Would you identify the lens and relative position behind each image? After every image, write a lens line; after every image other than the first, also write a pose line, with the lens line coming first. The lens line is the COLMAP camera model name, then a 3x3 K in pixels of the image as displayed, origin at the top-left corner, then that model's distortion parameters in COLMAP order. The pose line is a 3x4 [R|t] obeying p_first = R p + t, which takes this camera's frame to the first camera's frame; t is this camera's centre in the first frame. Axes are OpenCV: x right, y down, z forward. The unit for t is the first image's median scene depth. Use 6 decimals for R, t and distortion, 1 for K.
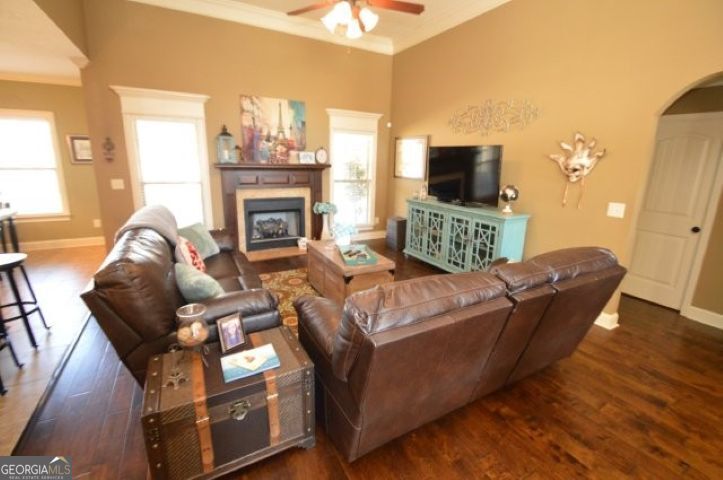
lens RADIAL K [[322.4, 0, 362.5], [0, 322.4, 233.7], [0, 0, 1]] dist [0.003268, -0.010653]
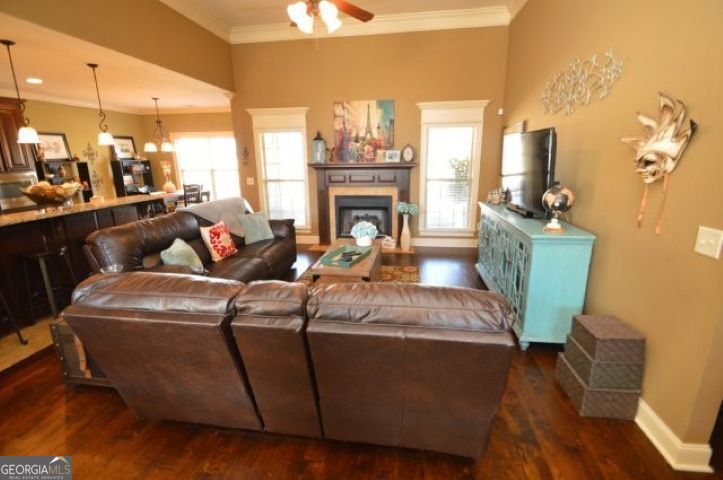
lens RADIAL K [[322.4, 0, 362.5], [0, 322.4, 233.7], [0, 0, 1]] dist [0.003268, -0.010653]
pose [[0.791473, 0.106269, -0.601894, 0.404887], [-0.102701, 0.993890, 0.040431, -0.031090], [0.602514, 0.029815, 0.797552, 0.173219]]
